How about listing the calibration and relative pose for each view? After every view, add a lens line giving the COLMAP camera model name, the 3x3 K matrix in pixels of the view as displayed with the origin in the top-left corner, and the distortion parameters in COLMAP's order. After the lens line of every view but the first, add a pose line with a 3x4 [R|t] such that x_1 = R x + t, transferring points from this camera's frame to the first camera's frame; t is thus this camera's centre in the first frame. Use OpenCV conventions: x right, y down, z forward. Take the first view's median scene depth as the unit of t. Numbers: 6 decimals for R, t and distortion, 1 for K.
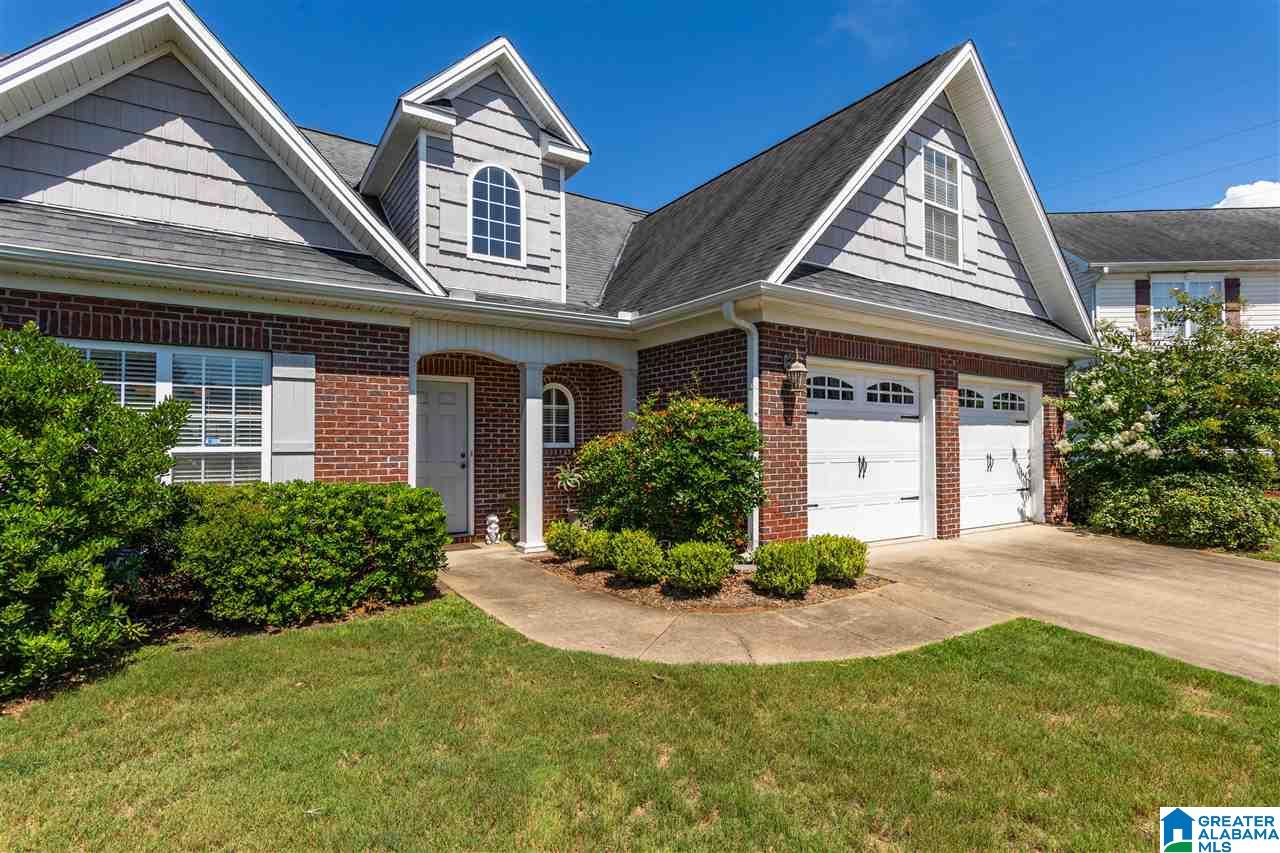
lens RADIAL K [[667.8, 0, 914.7], [0, 667.8, 441.7], [0, 0, 1]] dist [0.001058, 0.000012]
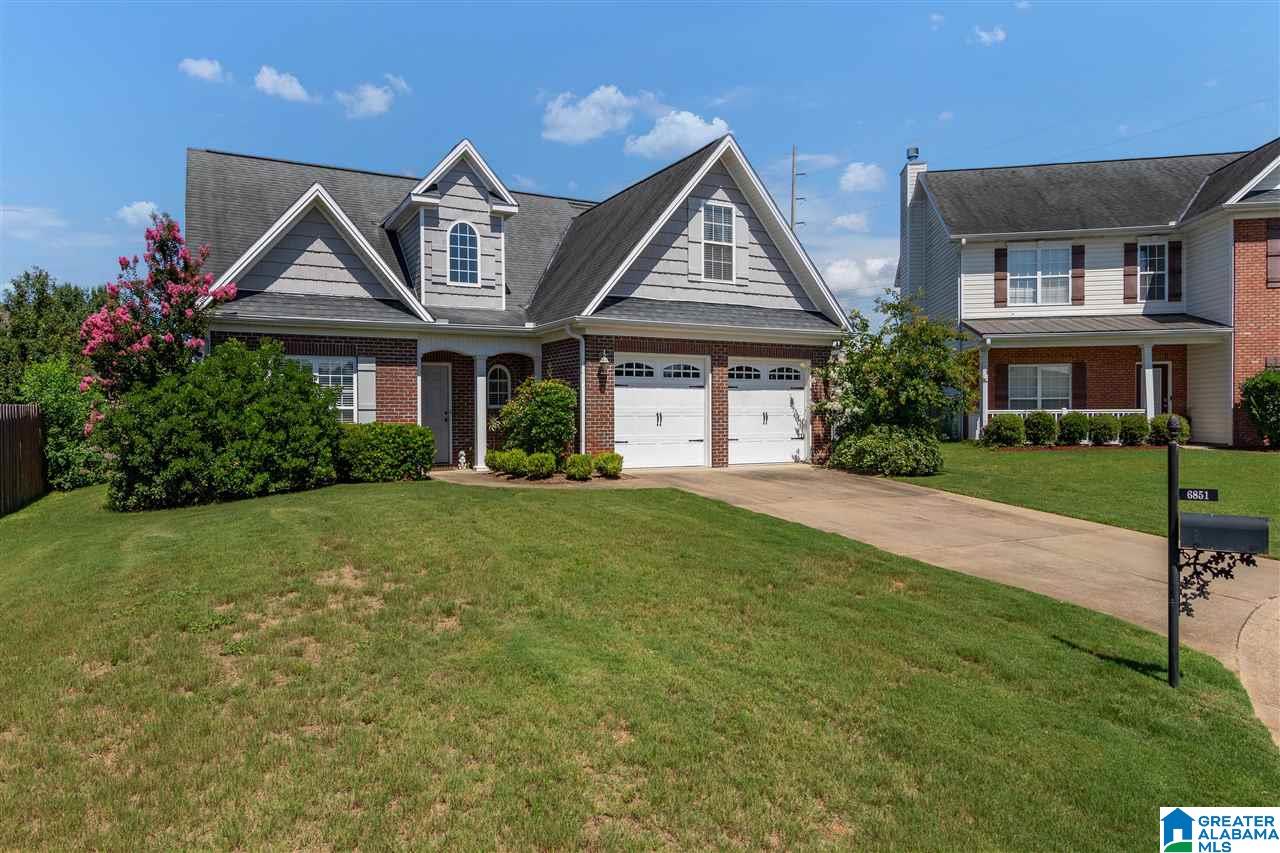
lens RADIAL K [[736.2, 0, 640.0], [0, 736.2, 426.5], [0, 0, 1]] dist [-0.000391, -0.000076]
pose [[0.940008, 0.007887, -0.341060, 0.434892], [0.001670, 0.999614, 0.027720, 0.006804], [0.341147, -0.026627, 0.939633, -0.595704]]
